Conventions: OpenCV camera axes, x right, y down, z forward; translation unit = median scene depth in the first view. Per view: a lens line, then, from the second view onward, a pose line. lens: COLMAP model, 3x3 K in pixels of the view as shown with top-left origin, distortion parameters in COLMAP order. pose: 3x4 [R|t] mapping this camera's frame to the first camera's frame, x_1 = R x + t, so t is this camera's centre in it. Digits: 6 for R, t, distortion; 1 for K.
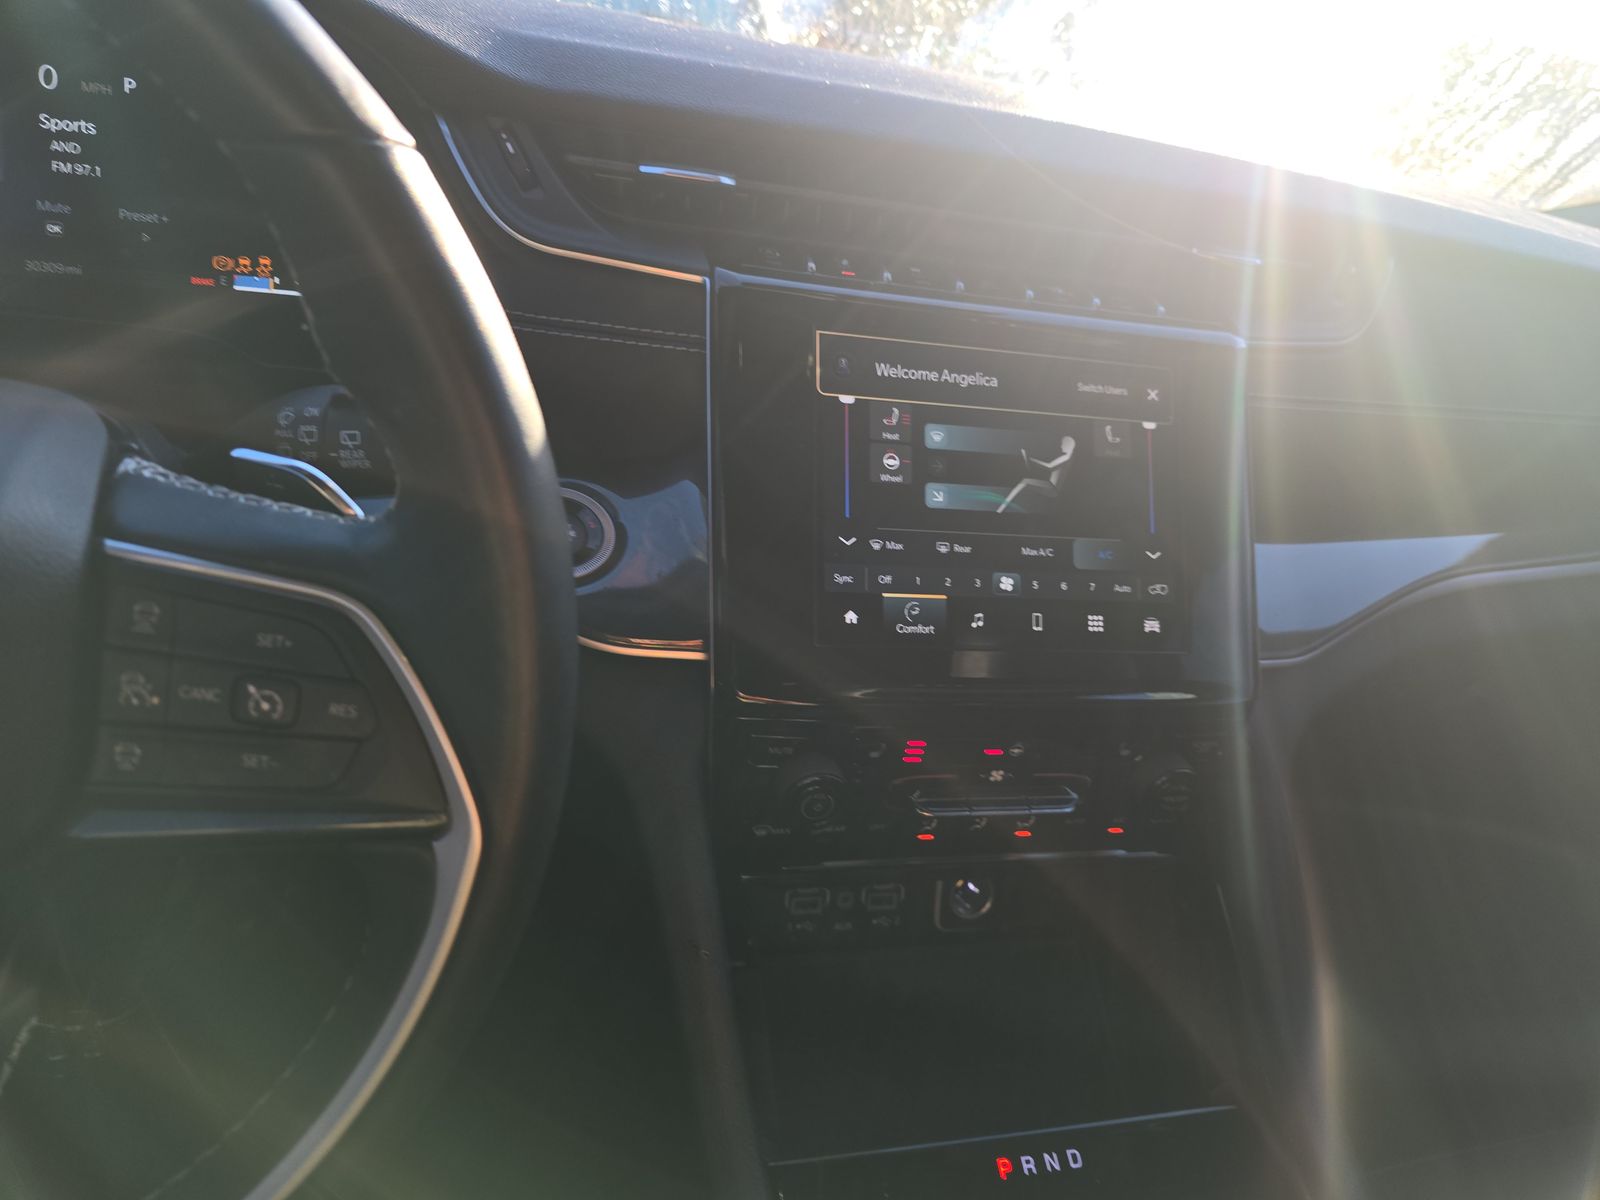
lens RADIAL K [[1074.1, 0, 800.0], [0, 1074.1, 600.0], [0, 0, 1]] dist [0.006127, -0.003478]
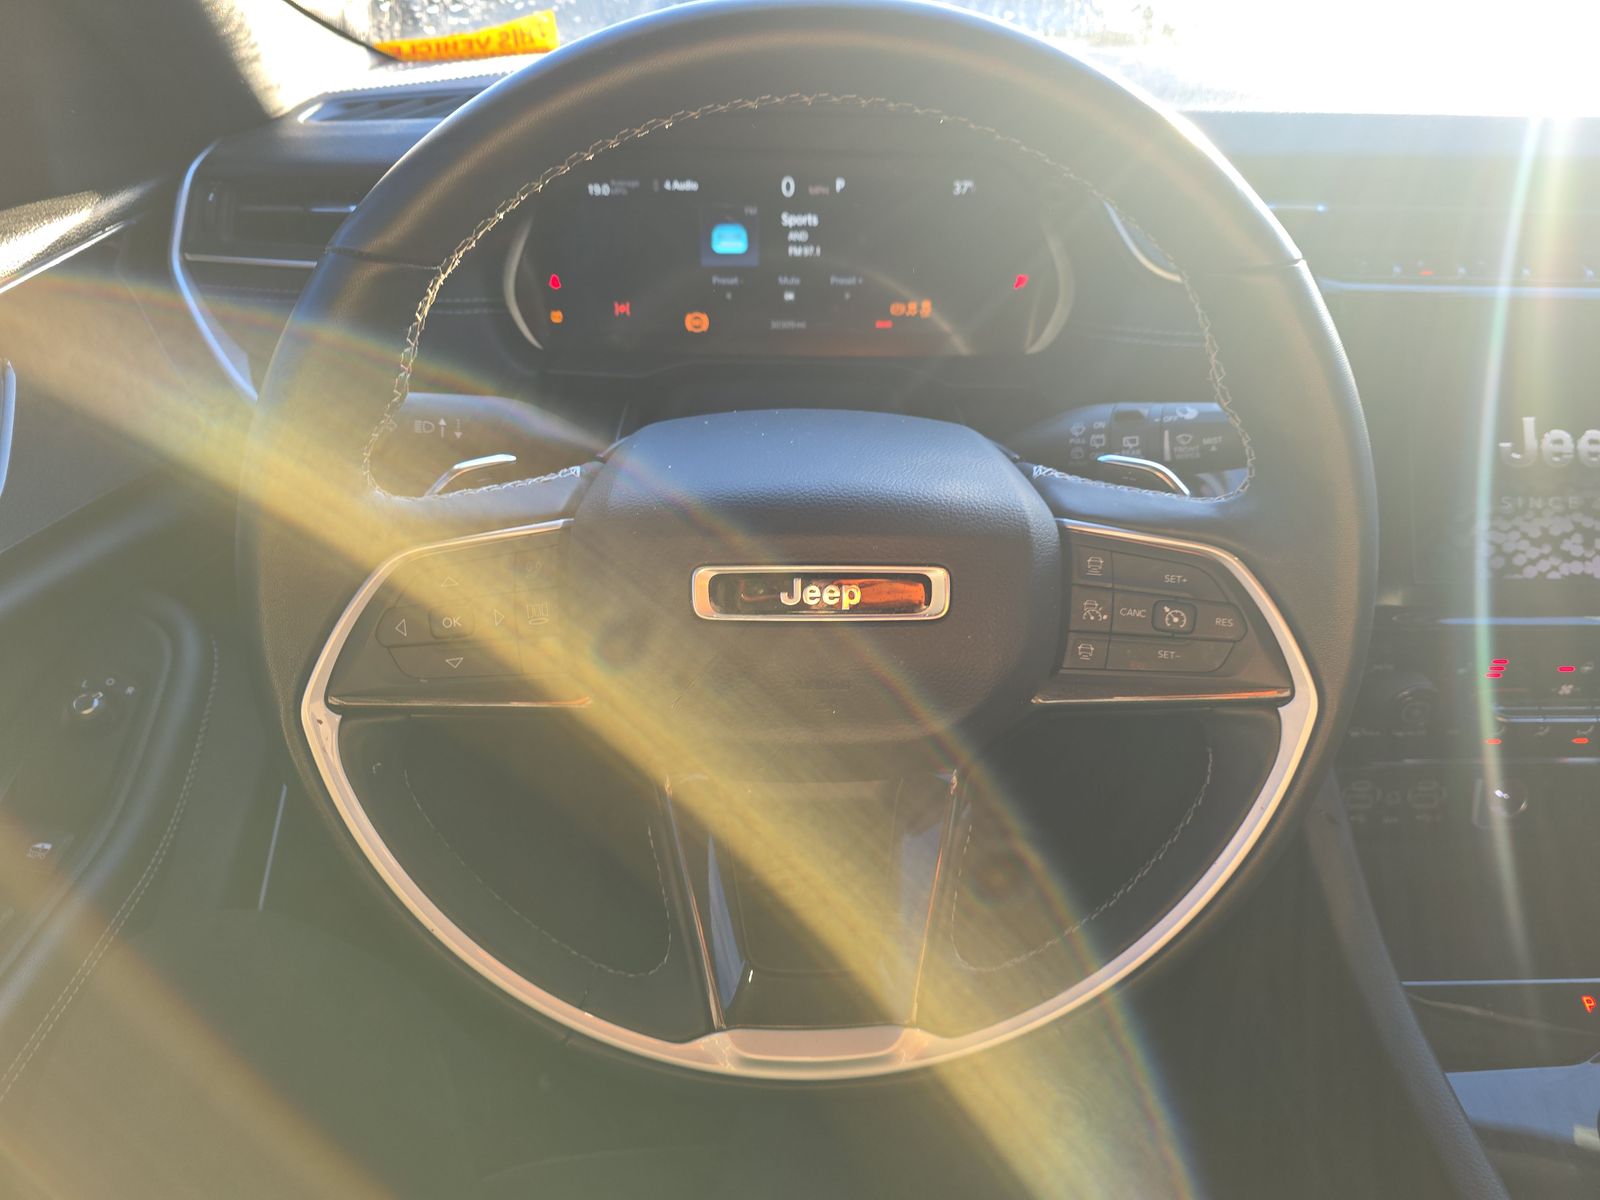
lens RADIAL K [[1076.1, 0, 796.8], [0, 1076.1, 614.1], [0, 0, 1]] dist [-0.000962, -0.003630]
pose [[0.966703, -0.016619, -0.255362, -0.338192], [0.029600, 0.998453, 0.047075, -0.000599], [0.254184, -0.053067, 0.965699, -0.362072]]
